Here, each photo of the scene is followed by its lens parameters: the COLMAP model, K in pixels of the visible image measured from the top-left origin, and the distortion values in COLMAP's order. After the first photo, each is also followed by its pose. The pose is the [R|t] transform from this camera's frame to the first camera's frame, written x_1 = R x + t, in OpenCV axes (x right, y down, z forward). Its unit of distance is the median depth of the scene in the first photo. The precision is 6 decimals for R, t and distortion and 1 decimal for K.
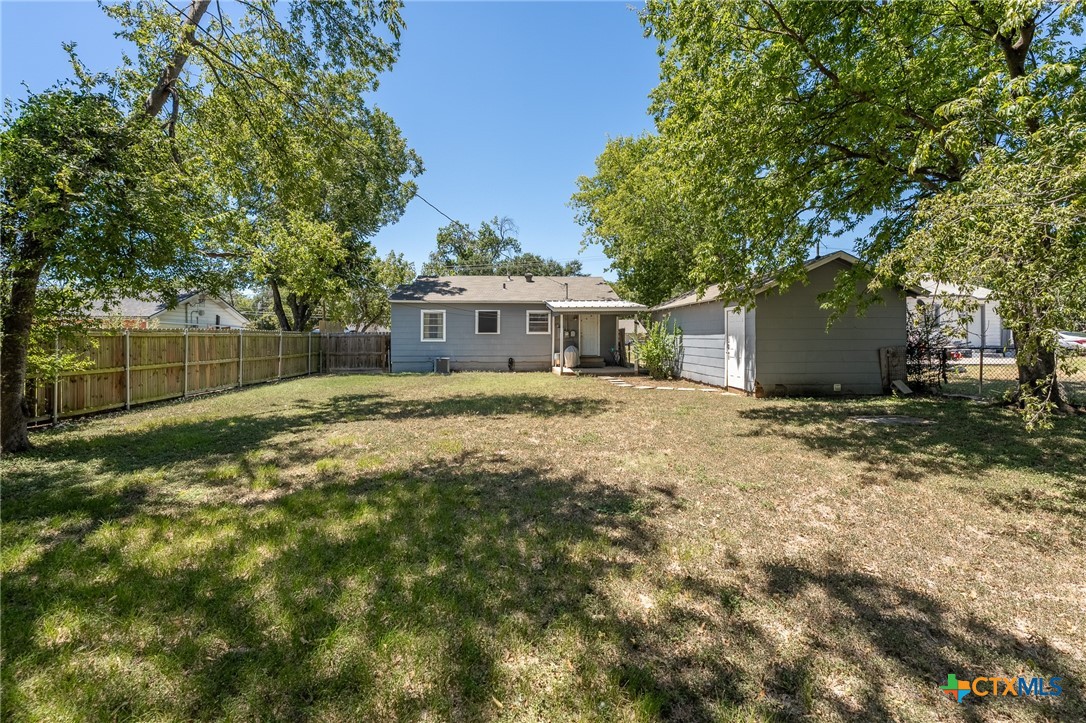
lens RADIAL K [[446.6, 0, 531.0], [0, 446.6, 337.0], [0, 0, 1]] dist [-0.000029, -0.000556]
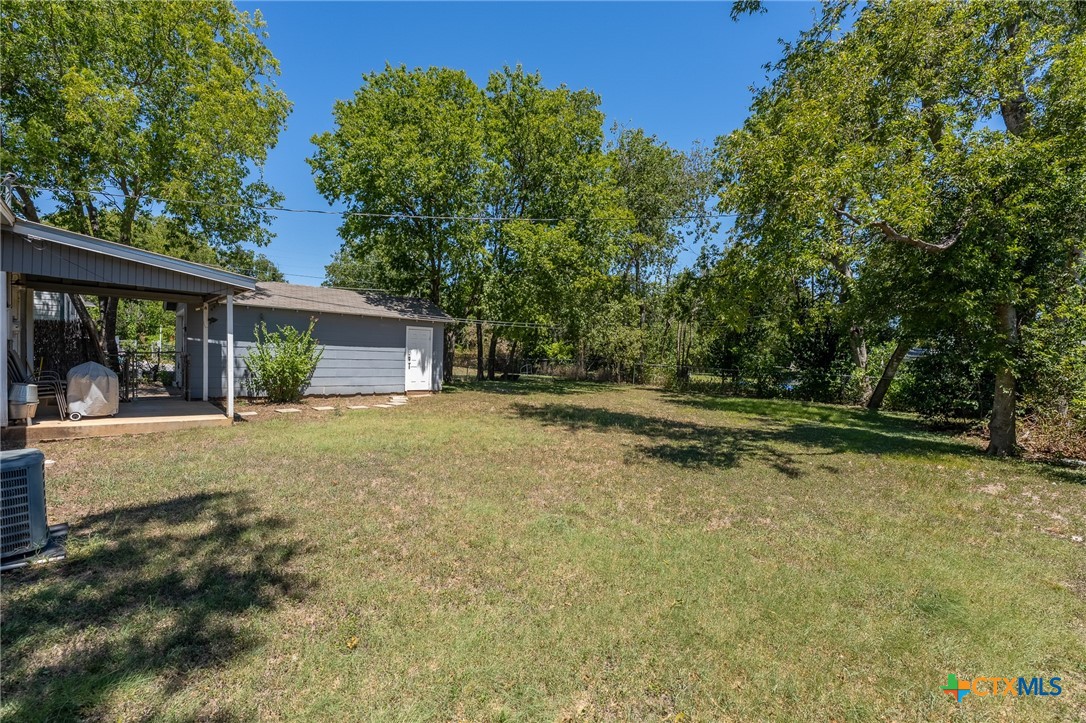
lens RADIAL K [[446.6, 0, 537.3], [0, 446.6, 365.6], [0, 0, 1]] dist [-0.000029, -0.000556]
pose [[-0.594852, -0.036212, 0.803019, -0.450147], [-0.029685, 0.999293, 0.023072, 0.001446], [-0.803287, -0.010113, -0.595506, 0.873261]]
